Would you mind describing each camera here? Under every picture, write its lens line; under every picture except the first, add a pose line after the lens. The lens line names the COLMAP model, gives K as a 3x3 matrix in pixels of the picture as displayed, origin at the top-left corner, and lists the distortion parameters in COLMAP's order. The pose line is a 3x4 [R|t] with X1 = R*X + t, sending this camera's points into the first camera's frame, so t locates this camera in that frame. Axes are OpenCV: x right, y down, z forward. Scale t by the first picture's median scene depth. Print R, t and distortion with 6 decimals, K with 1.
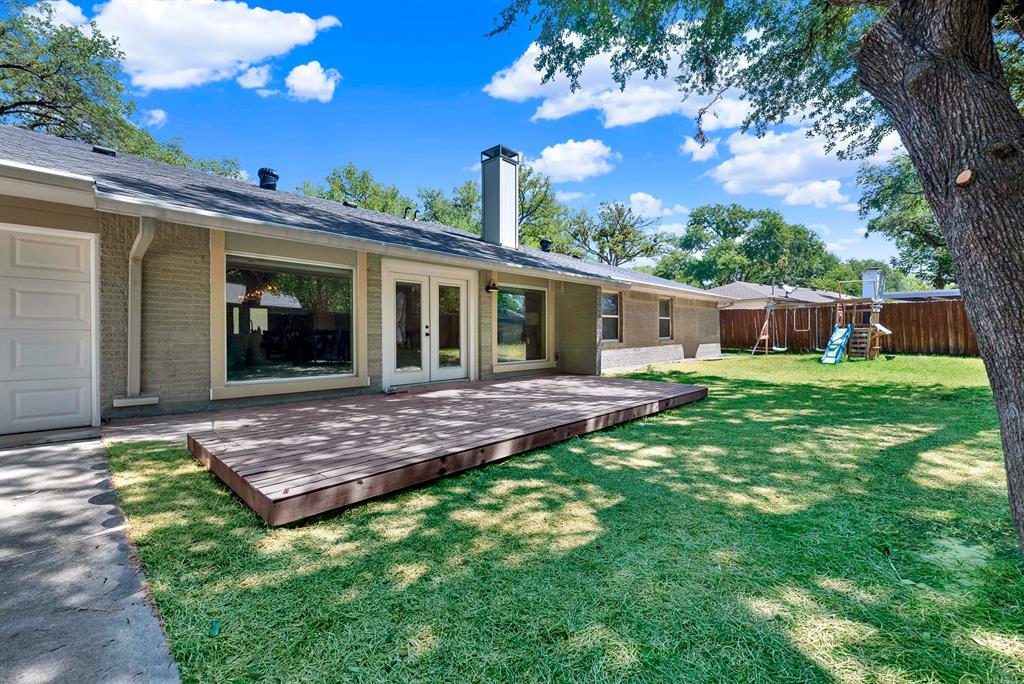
lens RADIAL K [[414.3, 0, 509.3], [0, 414.3, 333.8], [0, 0, 1]] dist [0.001414, -0.000003]
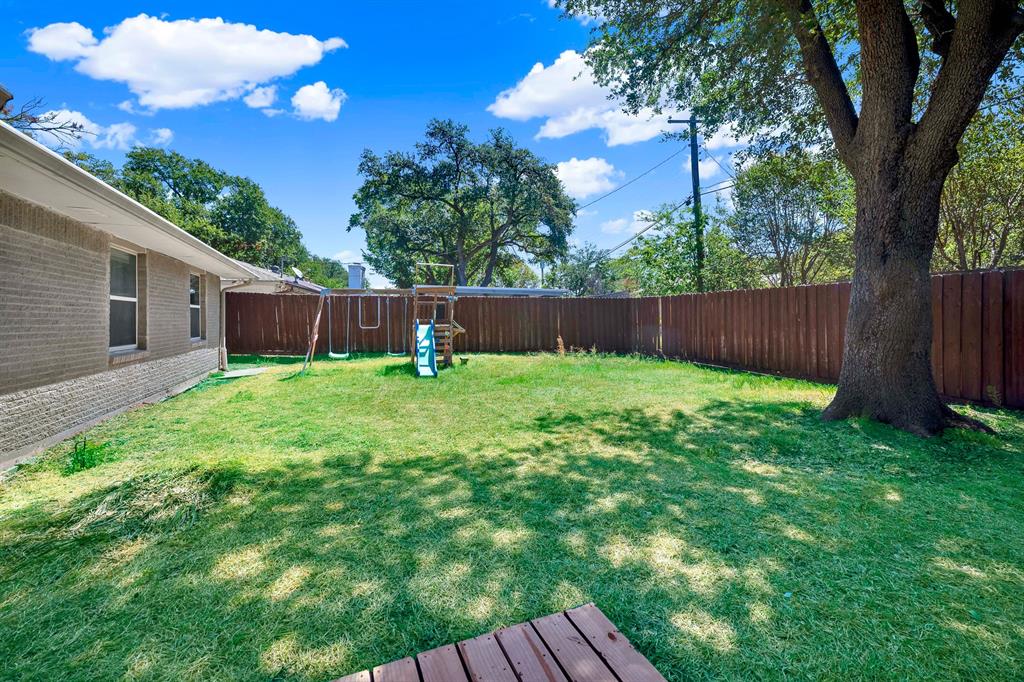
lens RADIAL K [[414.3, 0, 509.3], [0, 414.3, 332.8], [0, 0, 1]] dist [0.001414, -0.000003]
pose [[0.391308, -0.019905, 0.920045, 0.172068], [0.001515, 0.999779, 0.020986, -0.015258], [-0.920259, -0.006818, 0.391251, 0.574570]]
